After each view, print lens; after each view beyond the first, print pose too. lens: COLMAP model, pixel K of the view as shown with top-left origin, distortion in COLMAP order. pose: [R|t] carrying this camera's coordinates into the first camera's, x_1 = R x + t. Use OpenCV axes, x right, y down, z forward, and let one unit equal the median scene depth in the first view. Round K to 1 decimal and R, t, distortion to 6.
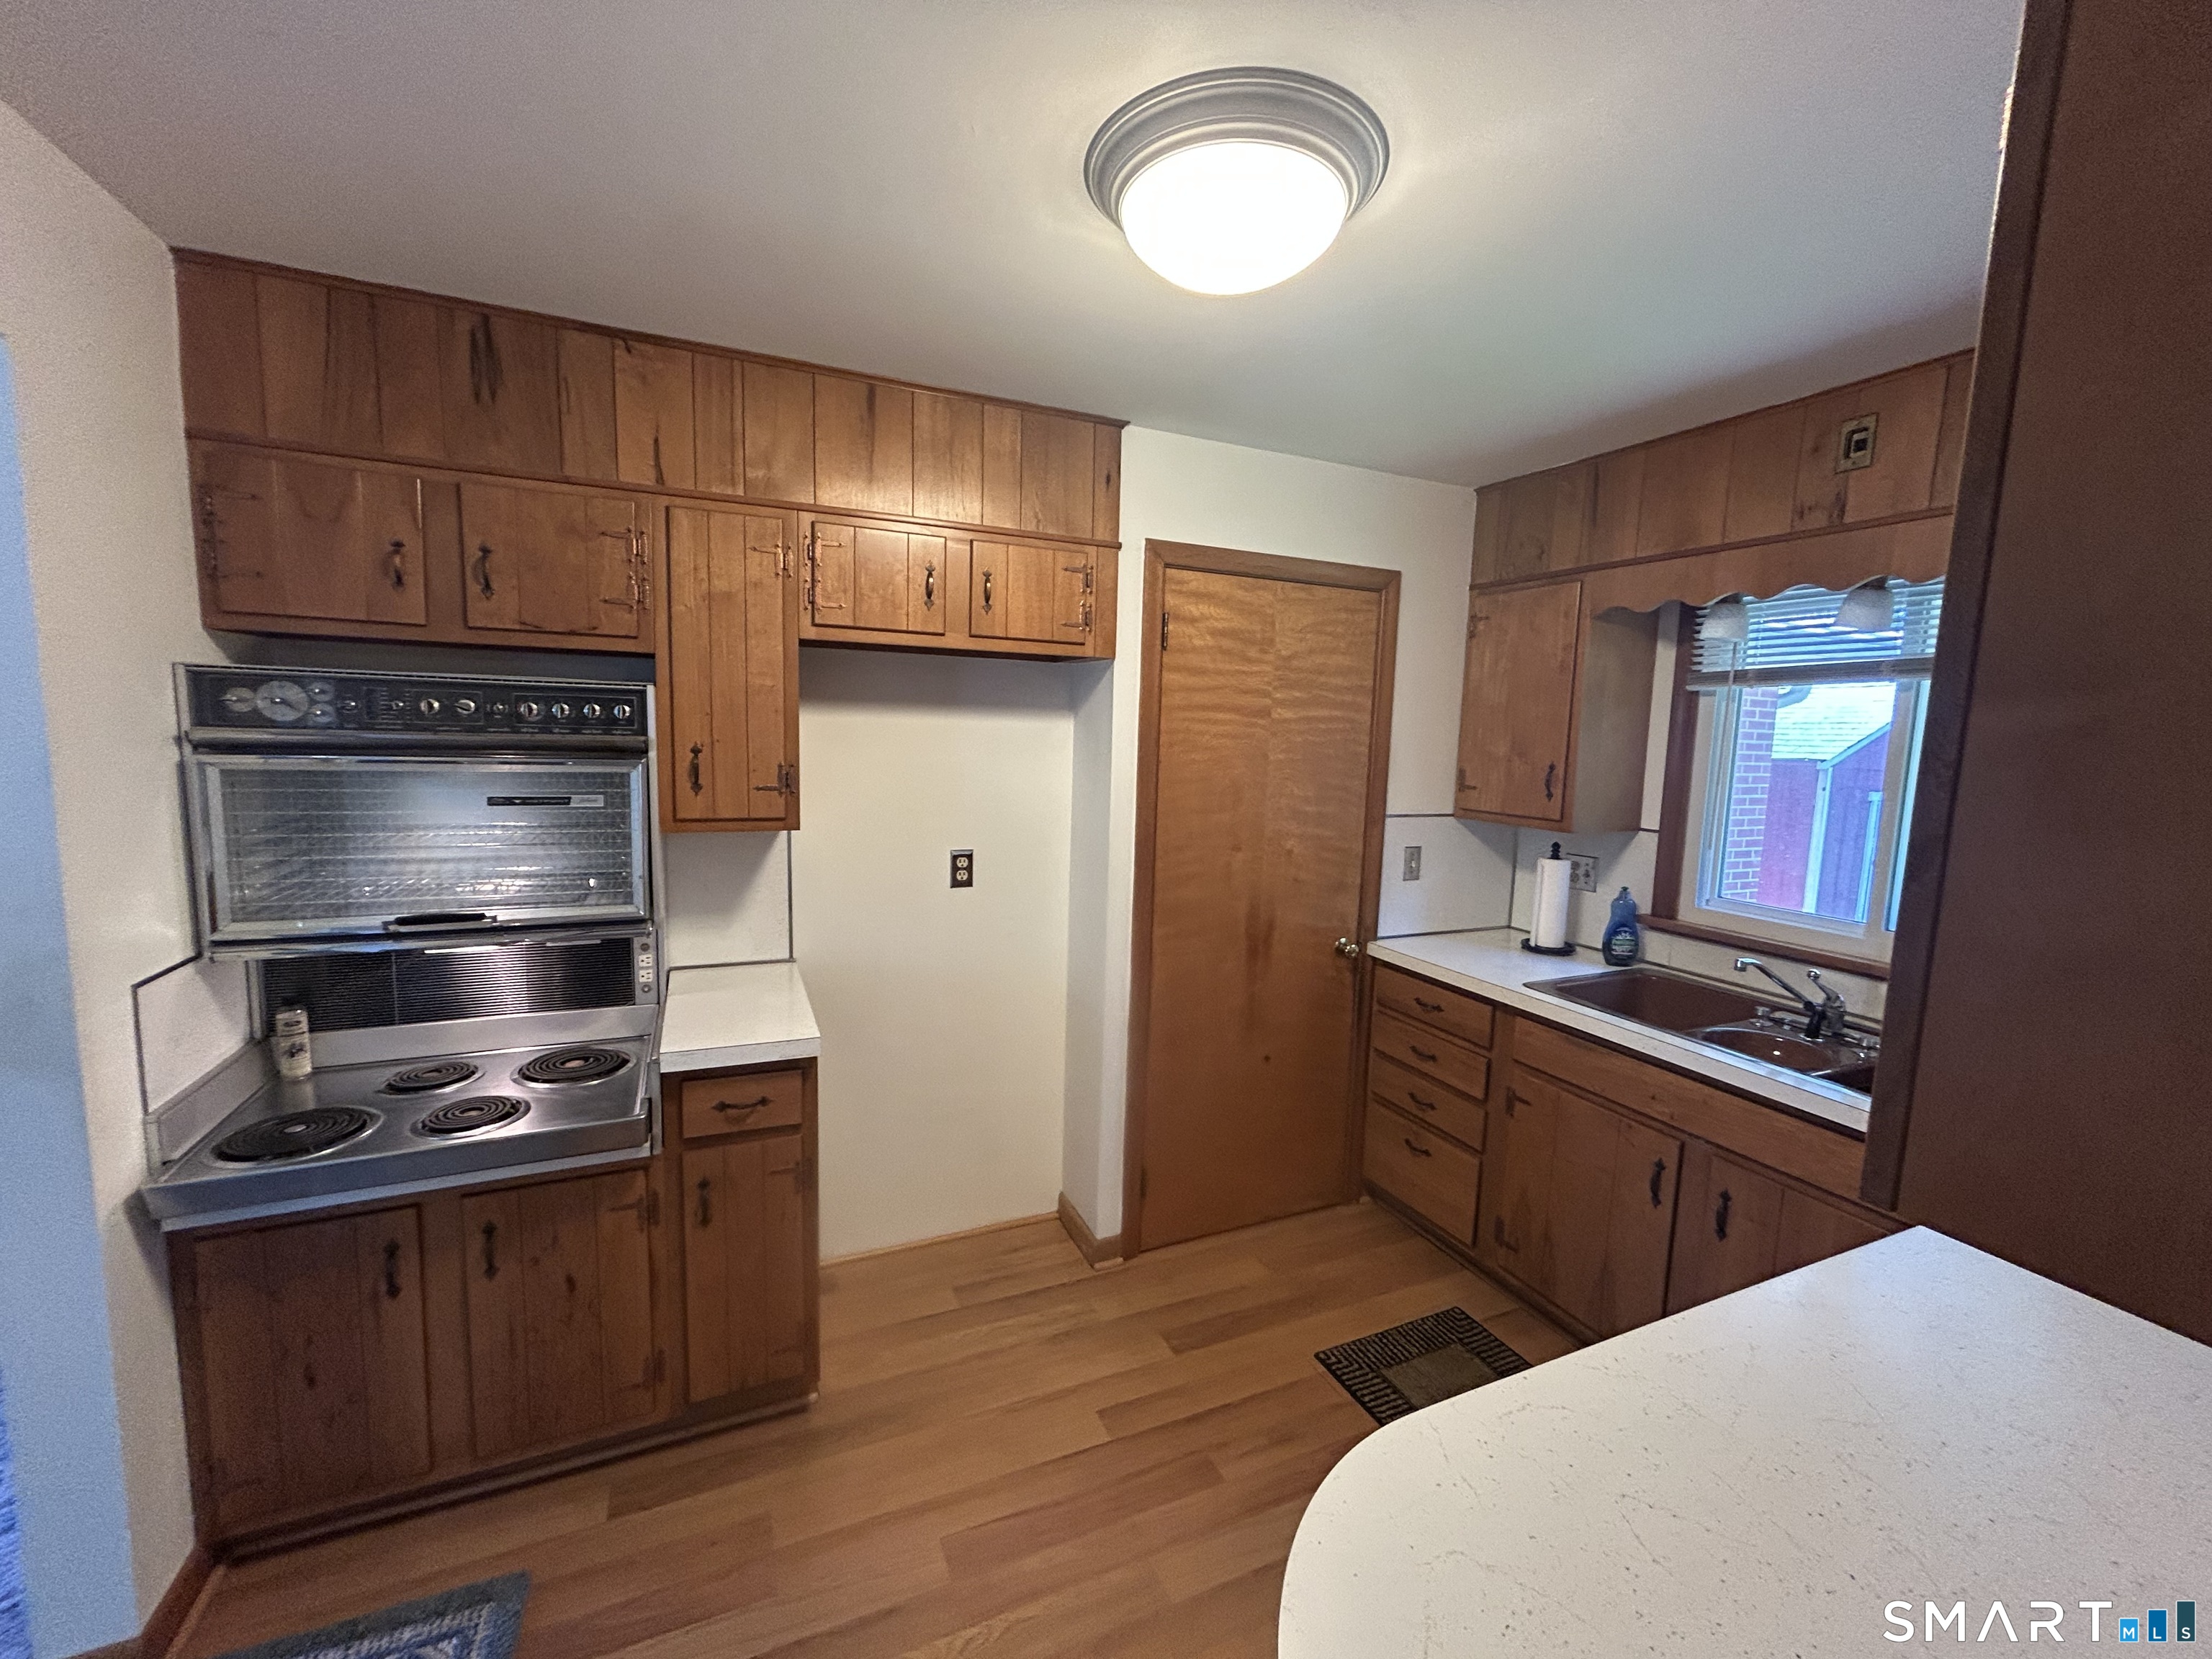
lens RADIAL K [[894.5, 0, 1108.3], [0, 894.5, 832.3], [0, 0, 1]] dist [-0.001136, 0.000598]
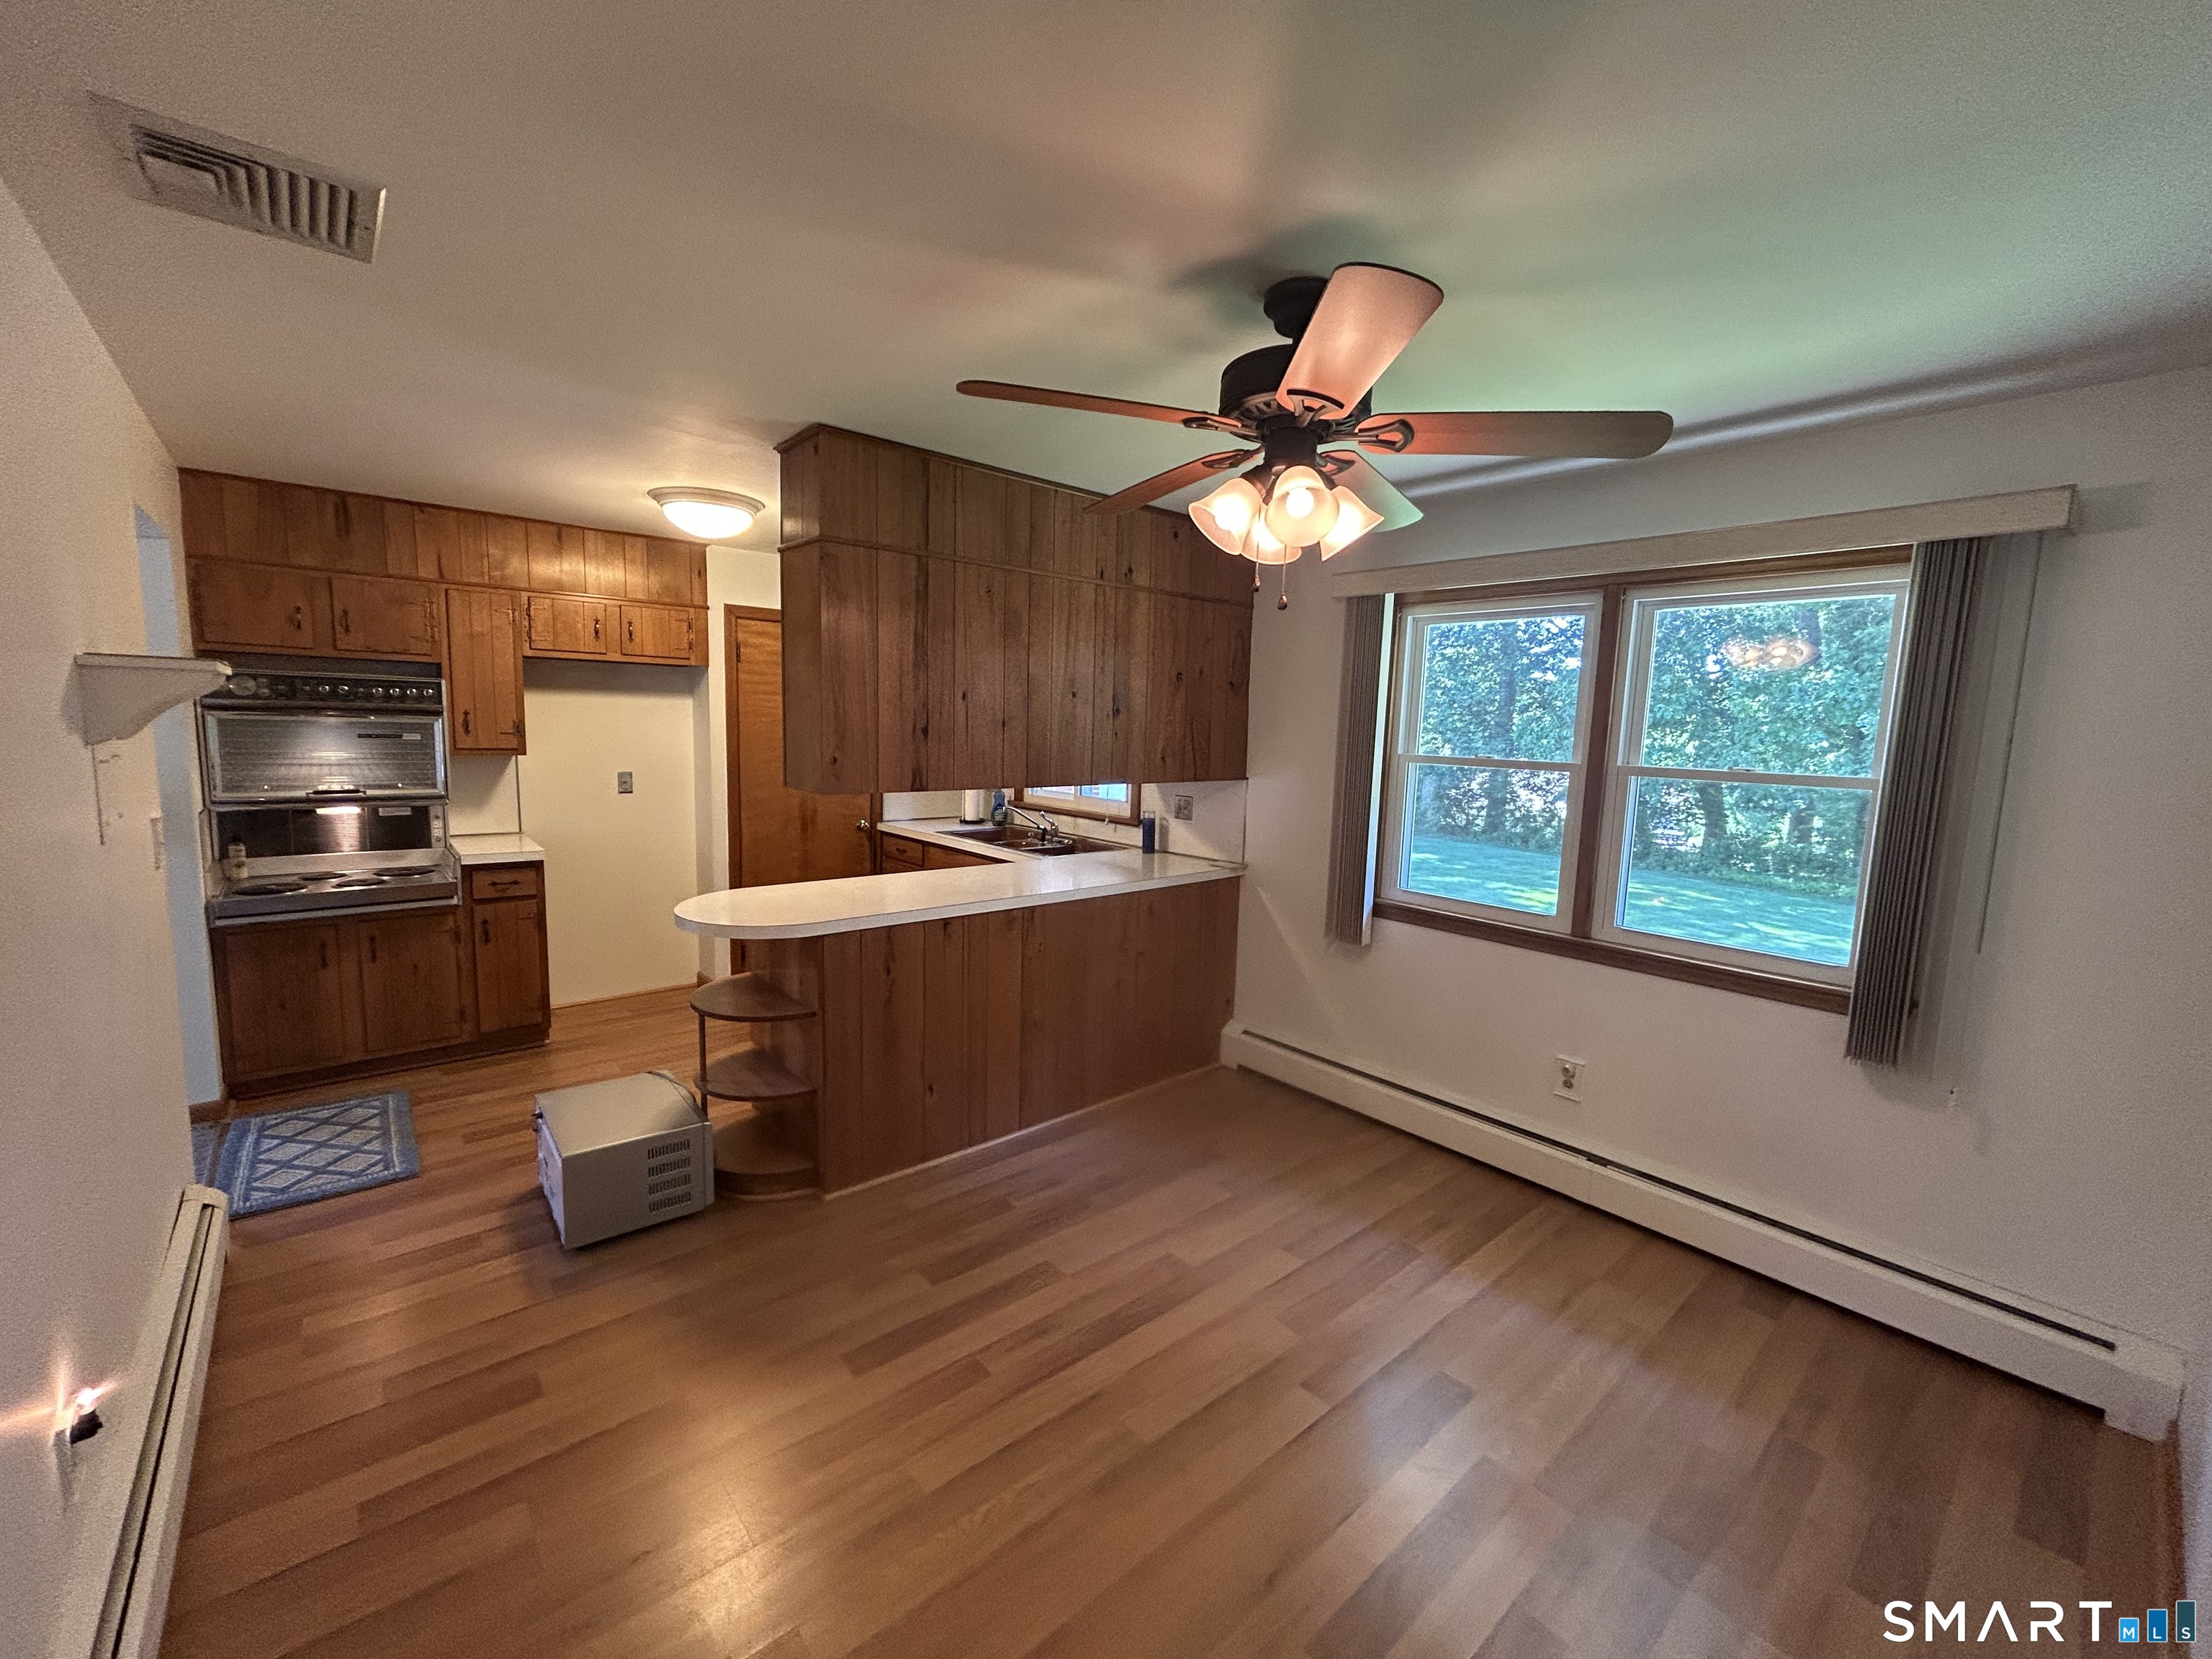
lens RADIAL K [[894.5, 0, 1105.0], [0, 894.5, 830.4], [0, 0, 1]] dist [-0.001136, 0.000598]
pose [[0.957662, -0.034526, 0.285818, 0.293080], [0.030322, 0.999357, 0.019124, 0.161184], [-0.286295, -0.009648, 0.958093, -1.207475]]
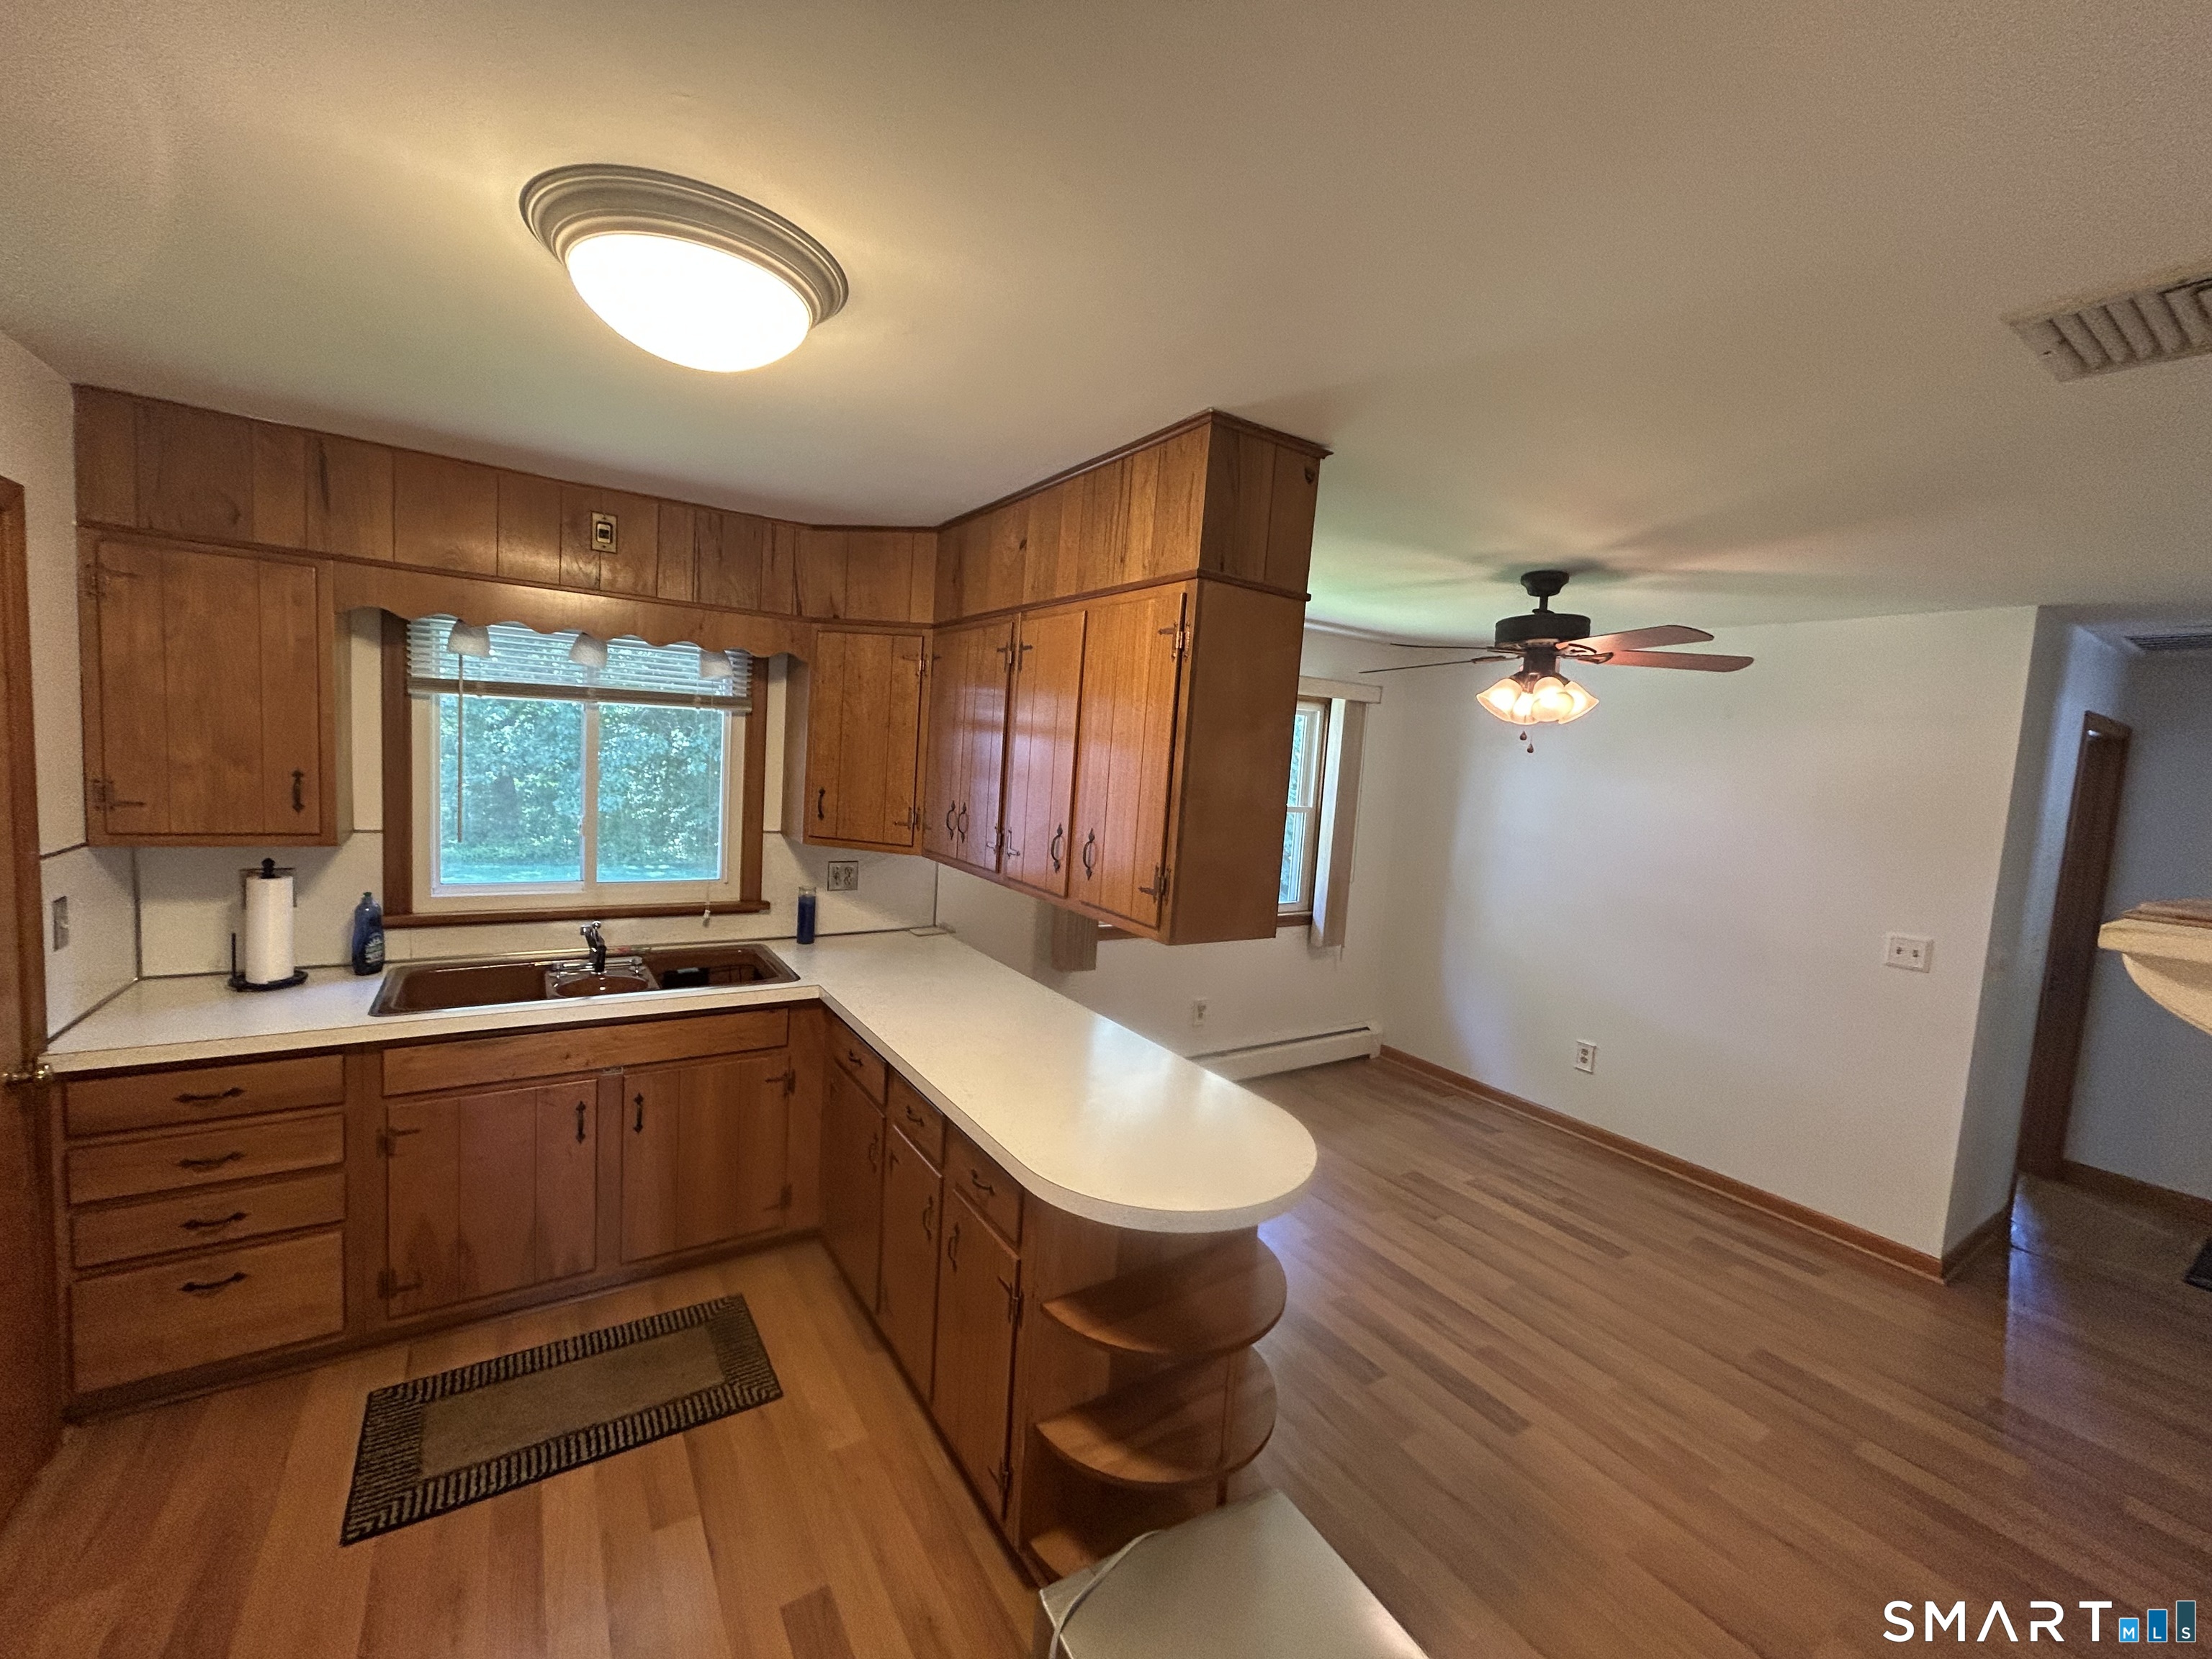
lens RADIAL K [[894.5, 0, 1105.5], [0, 894.5, 829.2], [0, 0, 1]] dist [-0.001136, 0.000598]
pose [[-0.158101, -0.126752, 0.979254, -0.610205], [0.045154, 0.989761, 0.135402, -0.127164], [-0.986390, 0.065625, -0.150759, 0.442606]]
